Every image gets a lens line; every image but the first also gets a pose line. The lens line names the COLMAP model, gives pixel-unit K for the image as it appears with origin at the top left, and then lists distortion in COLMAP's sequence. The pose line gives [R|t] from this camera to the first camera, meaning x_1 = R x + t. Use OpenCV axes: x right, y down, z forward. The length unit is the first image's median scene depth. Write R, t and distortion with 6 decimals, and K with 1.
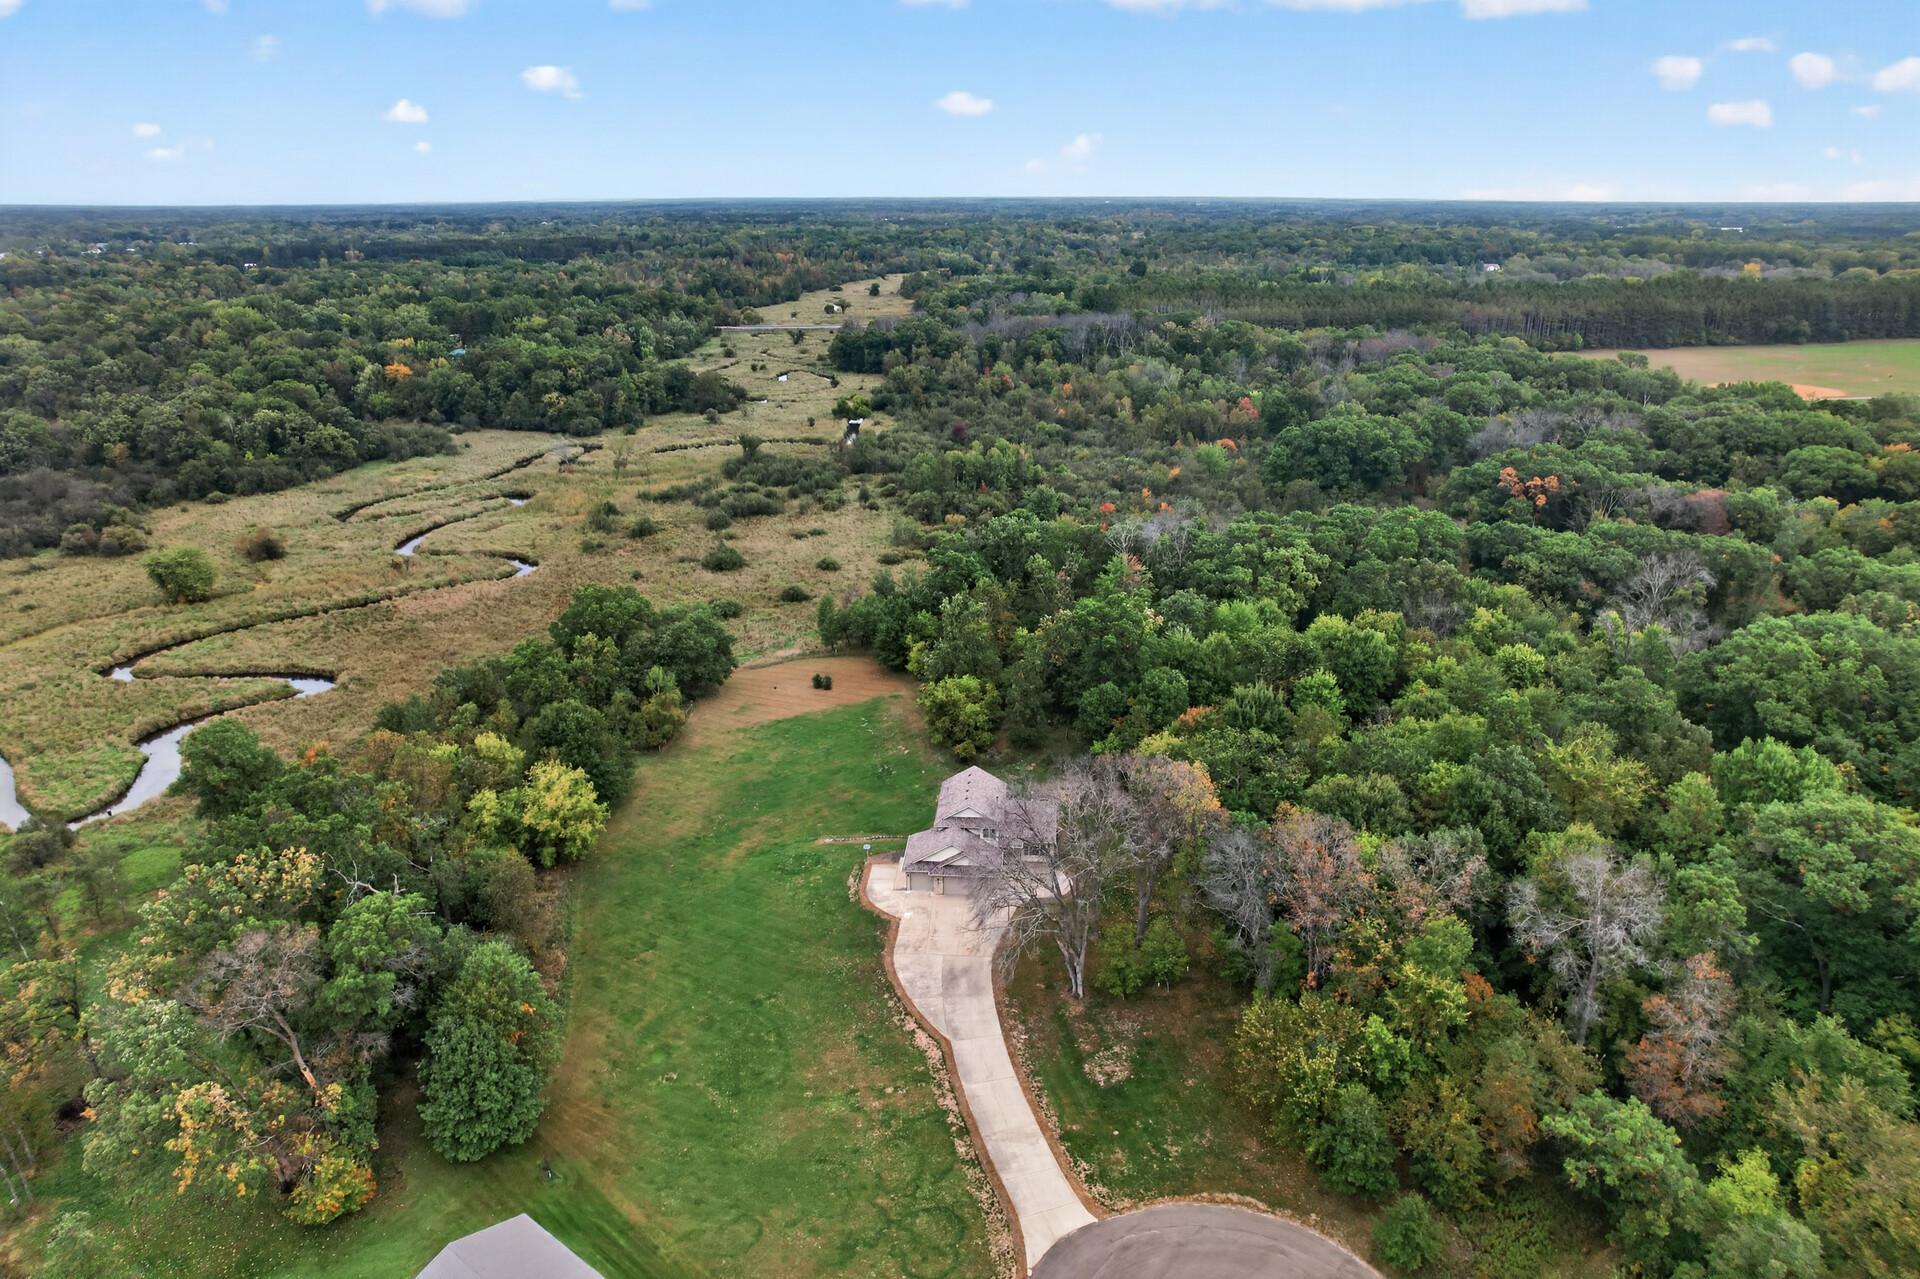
lens RADIAL K [[1212.1, 0, 962.1], [0, 1212.1, 652.8], [0, 0, 1]] dist [-0.073335, 0.052843]
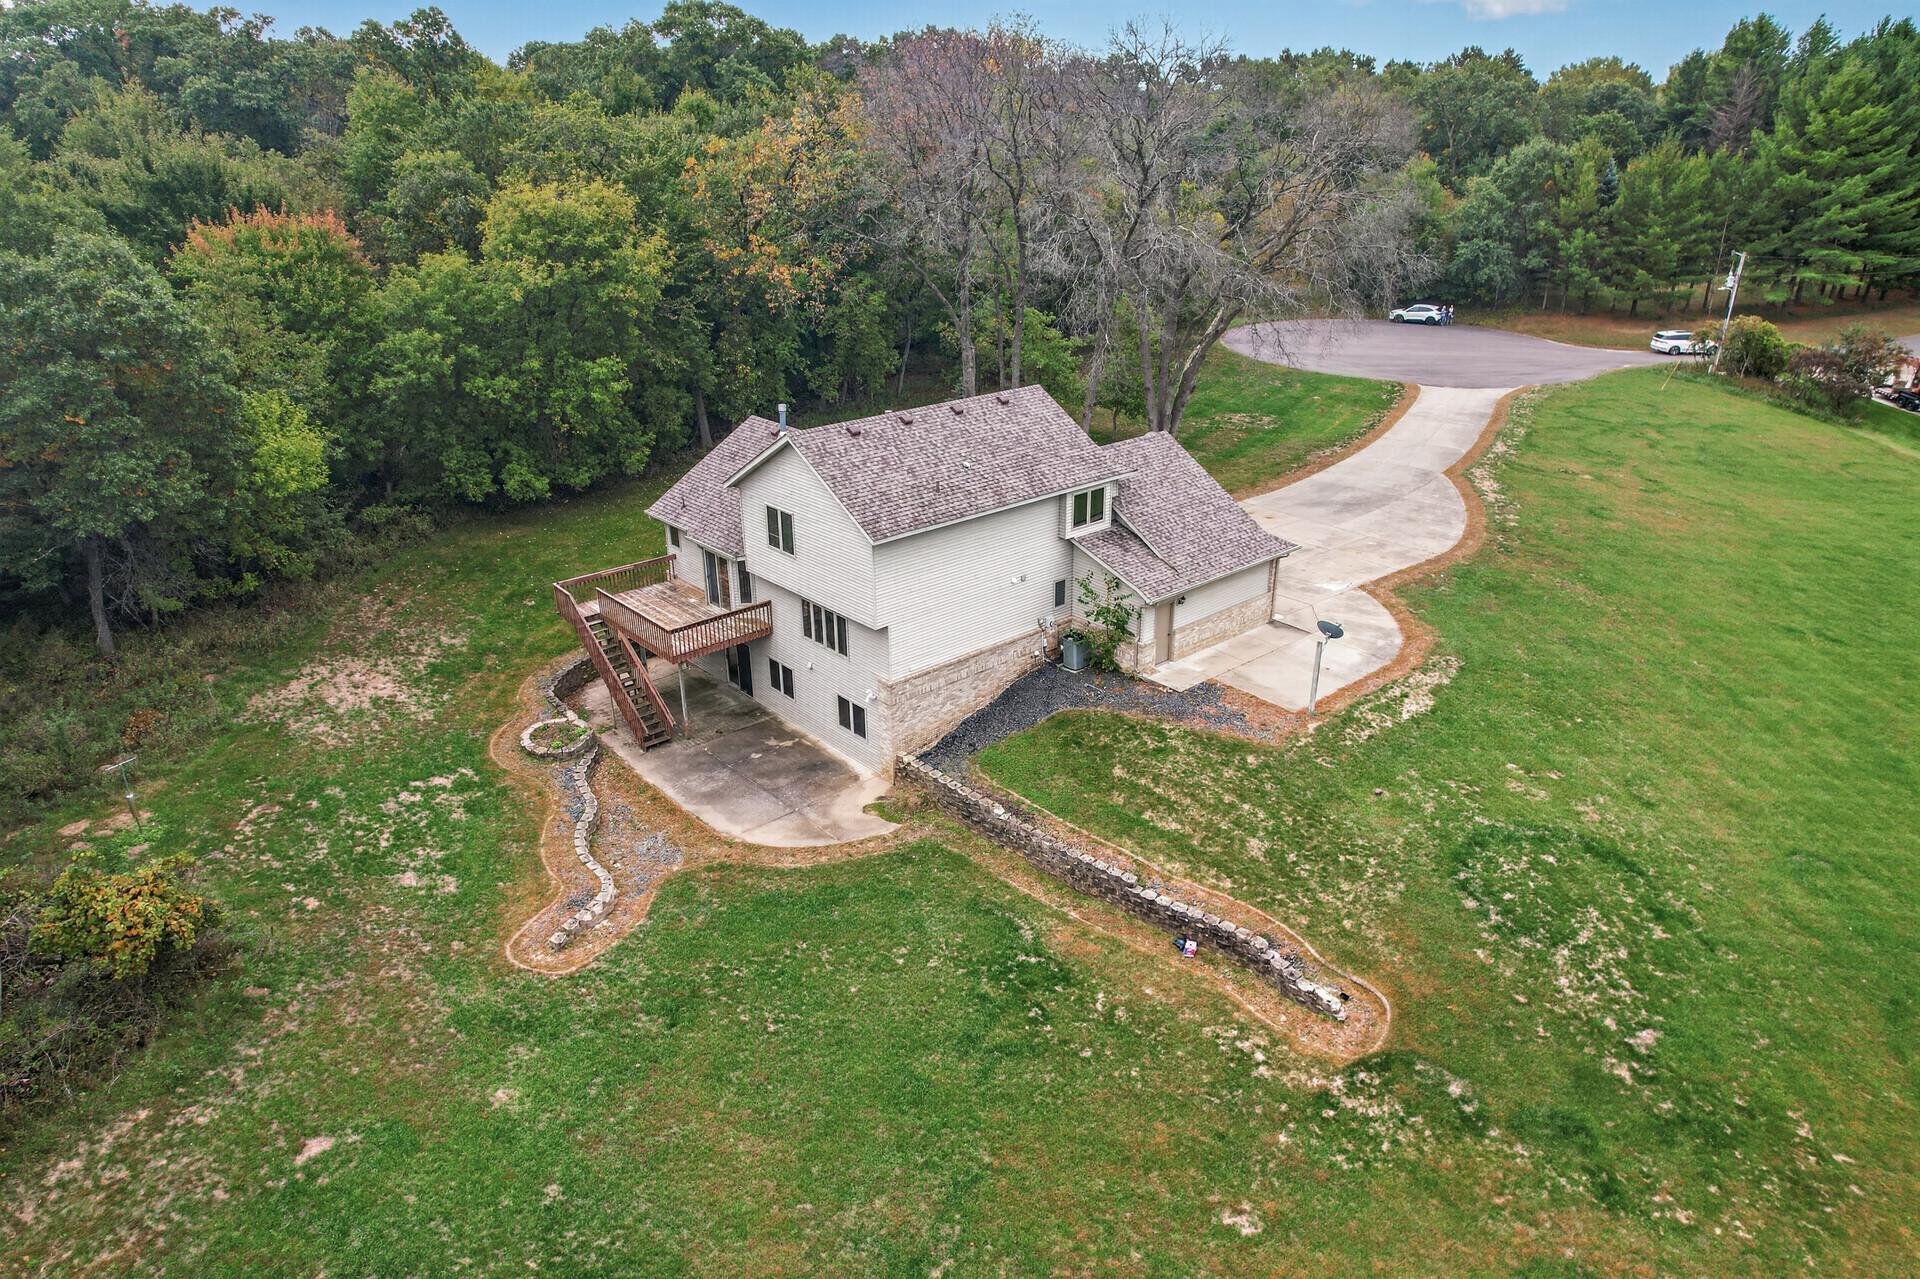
lens RADIAL K [[1212.1, 0, 962.1], [0, 1212.1, 652.8], [0, 0, 1]] dist [-0.073335, 0.052843]
pose [[-0.713933, -0.273479, 0.644600, -0.093285], [0.255133, 0.755693, 0.603187, -0.003964], [-0.652079, 0.595094, -0.469741, 0.581729]]
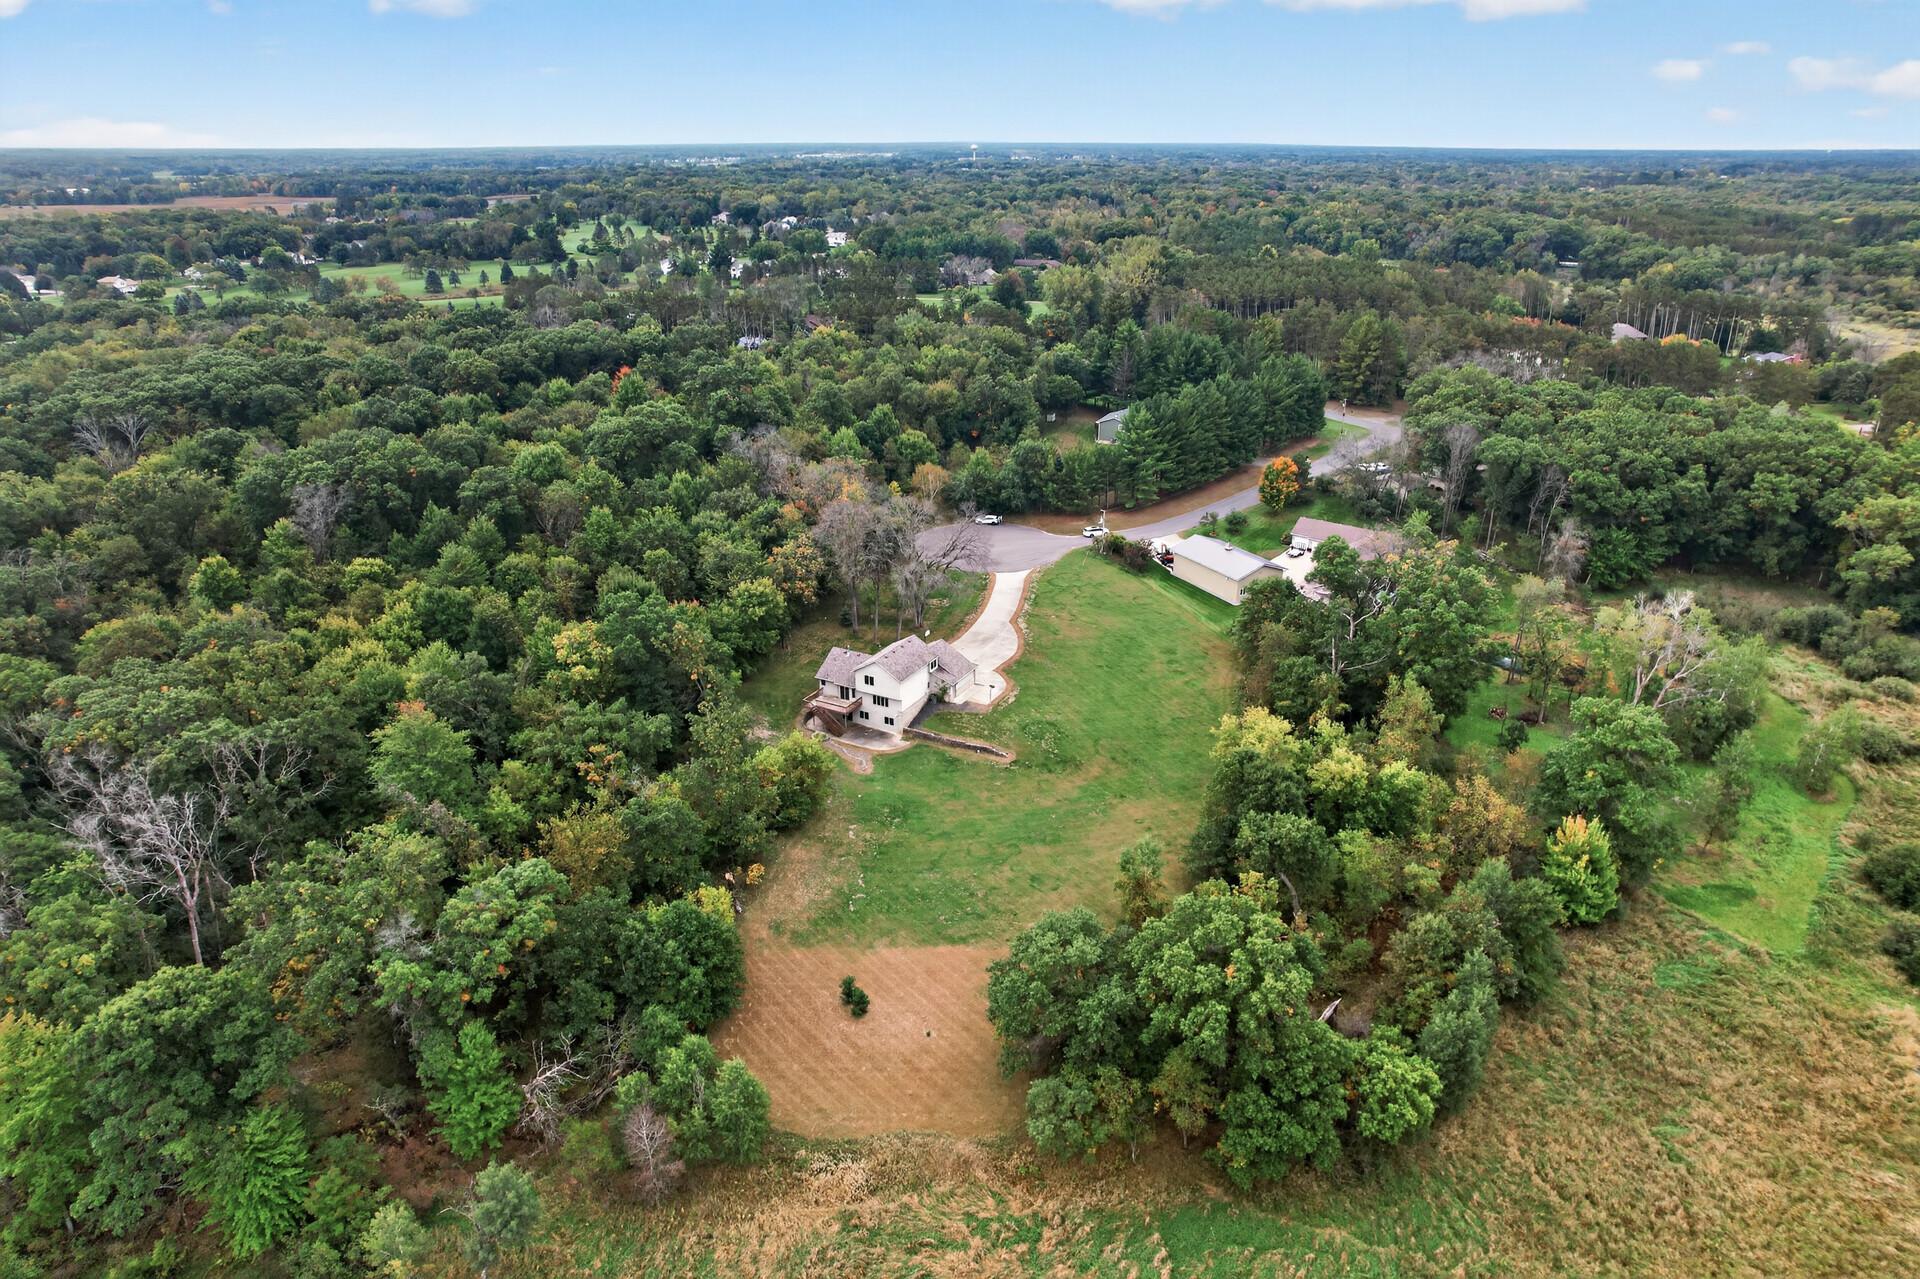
lens RADIAL K [[1213.0, 0, 965.7], [0, 1213.0, 645.8], [0, 0, 1]] dist [-0.067983, 0.055574]
pose [[-0.912912, -0.155446, 0.377396, -0.245244], [0.146758, 0.737784, 0.658891, -0.321957], [-0.380858, 0.656896, -0.650719, 0.868929]]
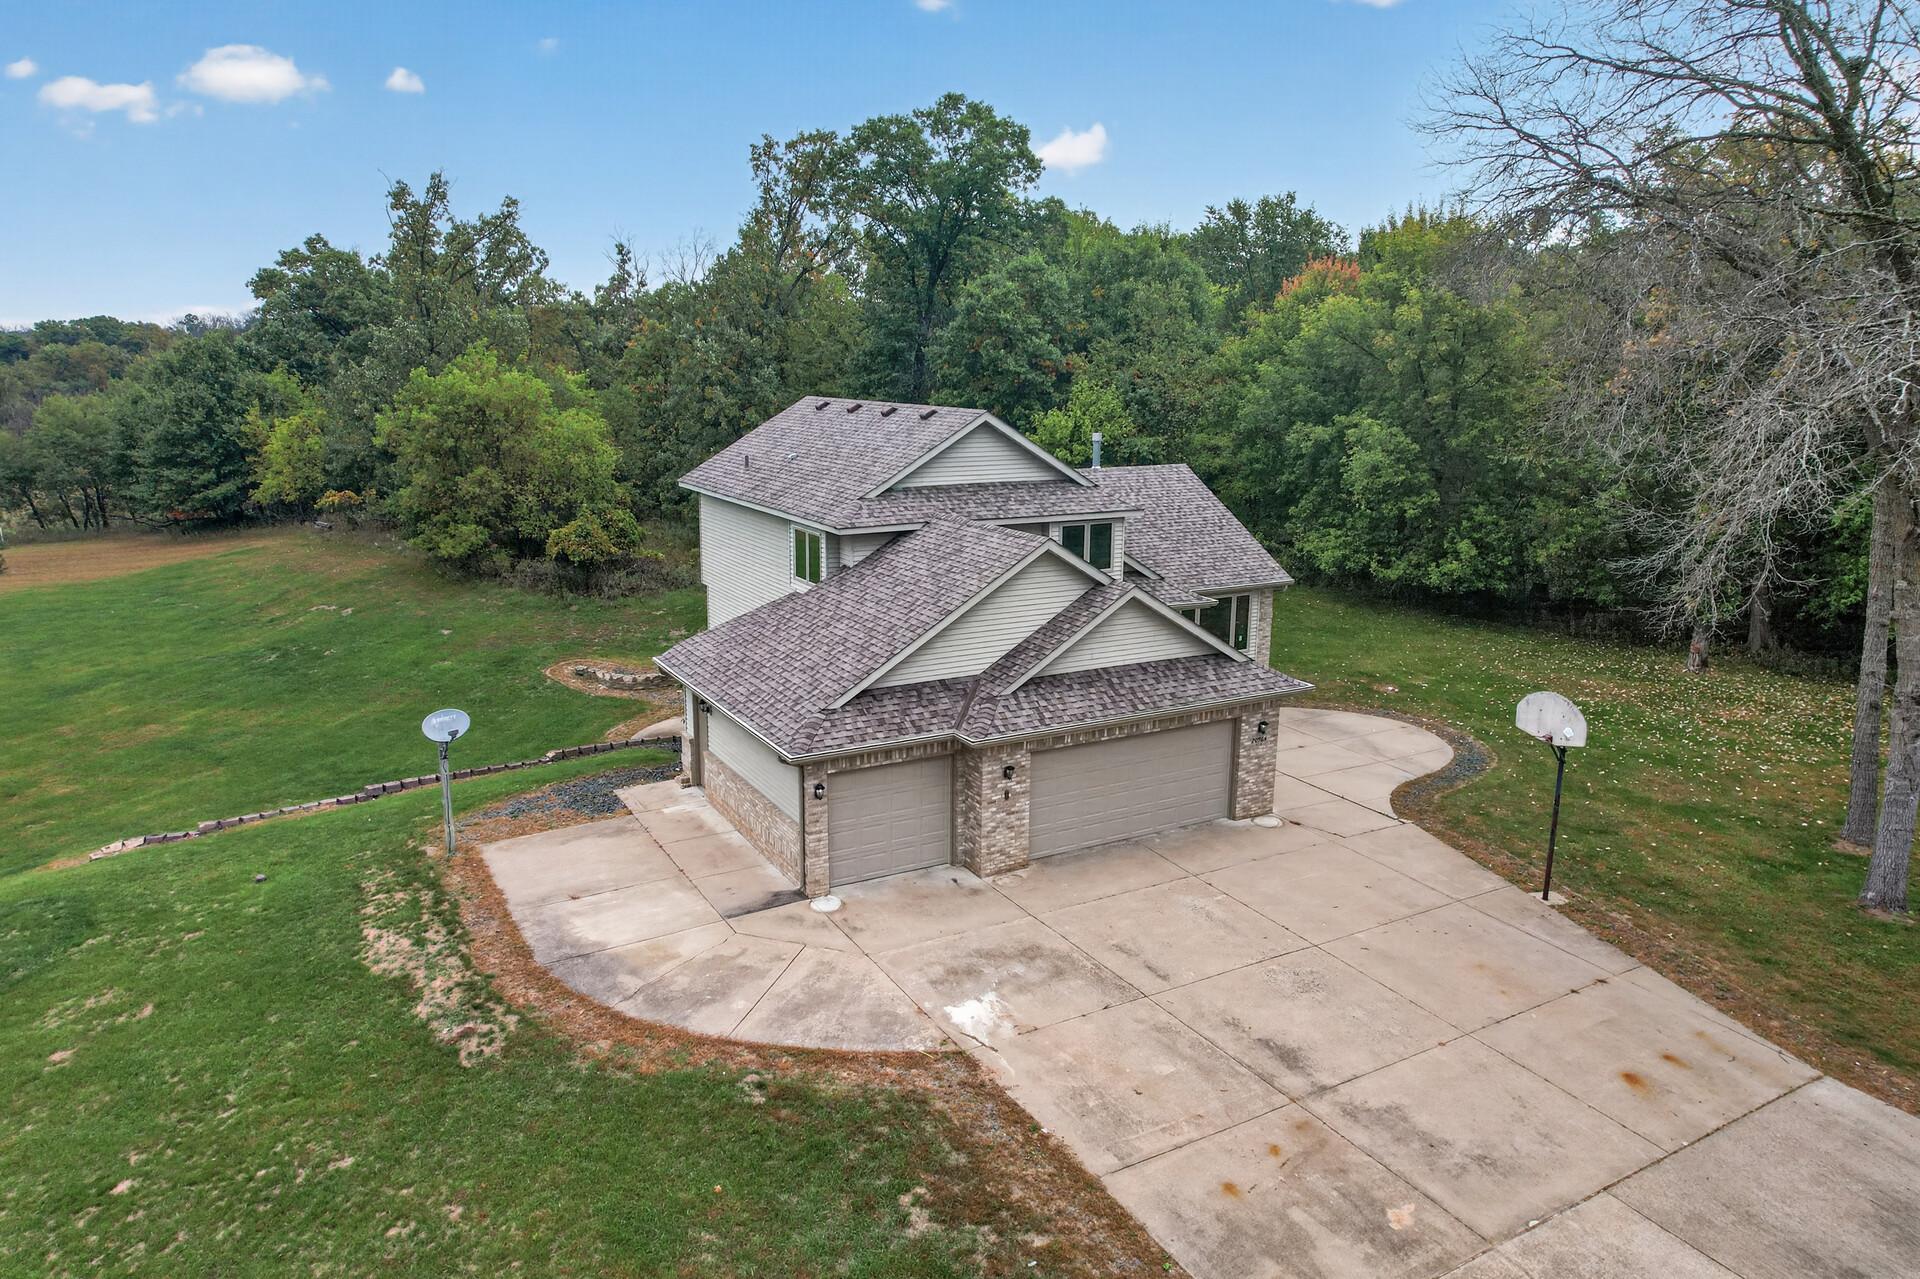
lens RADIAL K [[1250.7, 0, 960.0], [0, 1250.7, 639.5], [0, 0, 1]] dist [-0.077224, 0.075300]
pose [[0.828122, -0.110226, 0.549604, -0.055078], [0.183115, 0.979881, -0.079390, 0.086903], [-0.529795, 0.166385, 0.831645, 0.409952]]
